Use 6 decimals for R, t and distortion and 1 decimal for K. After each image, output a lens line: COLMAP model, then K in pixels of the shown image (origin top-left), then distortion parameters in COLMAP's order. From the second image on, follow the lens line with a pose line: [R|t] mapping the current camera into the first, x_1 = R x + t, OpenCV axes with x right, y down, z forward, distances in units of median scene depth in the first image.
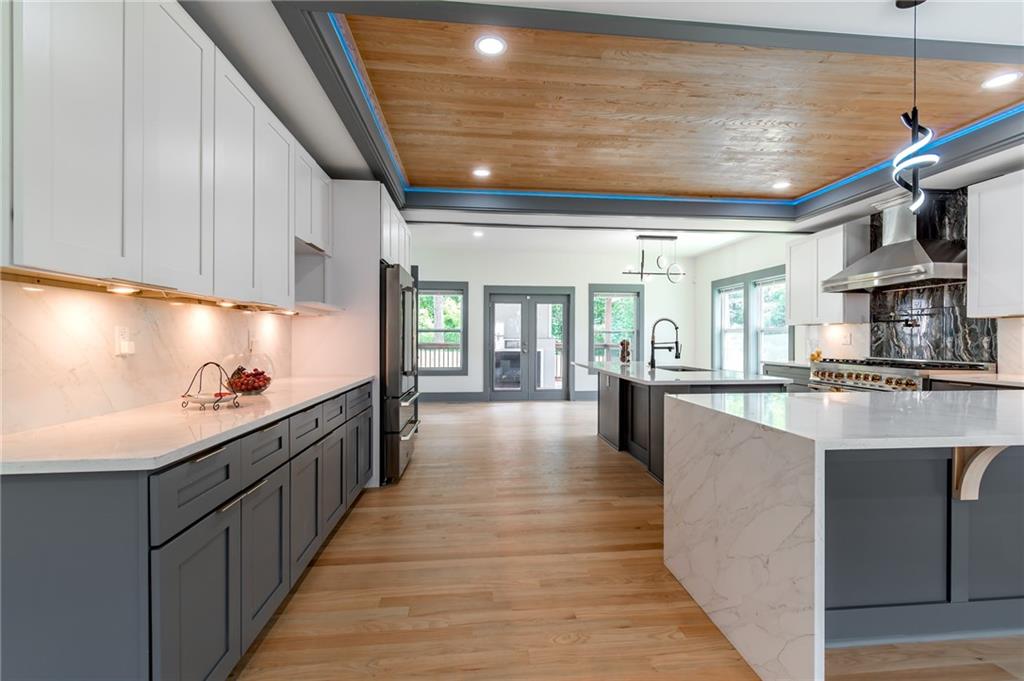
lens RADIAL K [[461.6, 0, 515.8], [0, 461.6, 337.7], [0, 0, 1]] dist [0.001427, -0.000020]
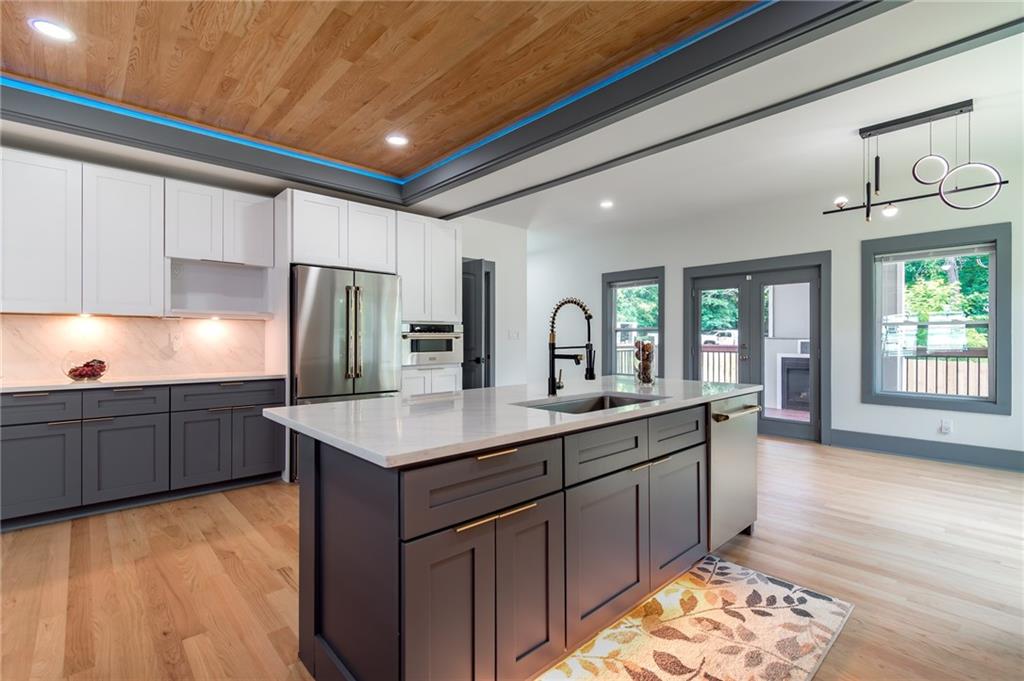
lens RADIAL K [[461.6, 0, 515.7], [0, 461.6, 337.7], [0, 0, 1]] dist [0.001427, -0.000020]
pose [[0.601978, -0.004976, -0.798497, 0.683162], [0.002591, 0.999987, -0.004278, 0.002832], [0.798508, 0.000507, 0.601983, 0.636719]]
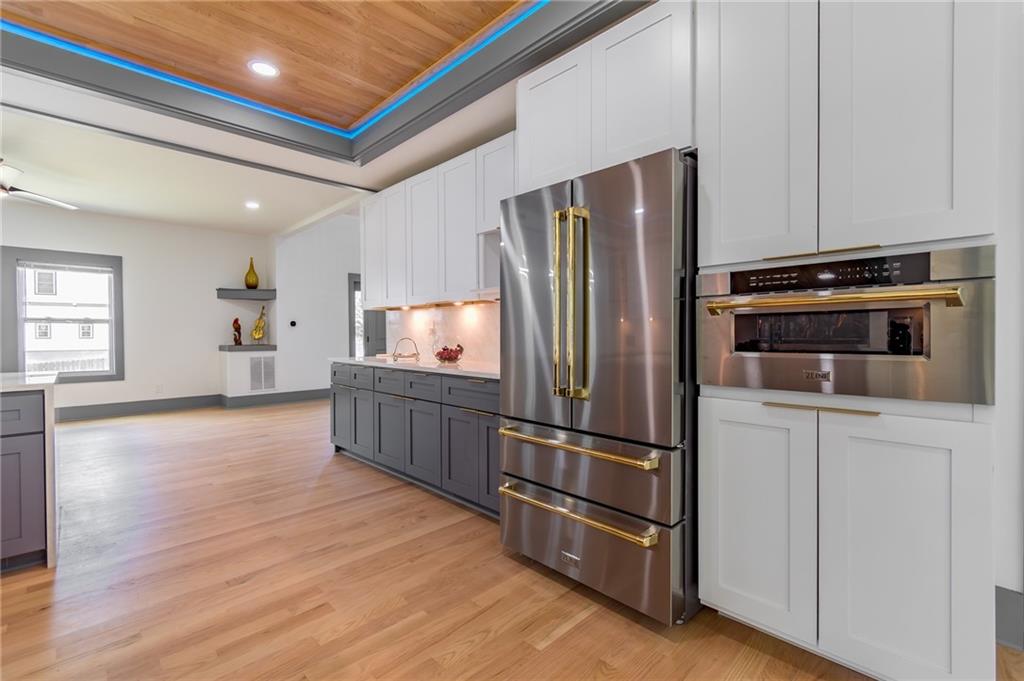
lens RADIAL K [[461.6, 0, 515.9], [0, 461.6, 337.9], [0, 0, 1]] dist [0.001427, -0.000020]
pose [[-0.781306, 0.009200, -0.624080, 0.096901], [0.004623, 0.999949, 0.008953, 0.015601], [0.624131, 0.004110, -0.781309, 1.230479]]
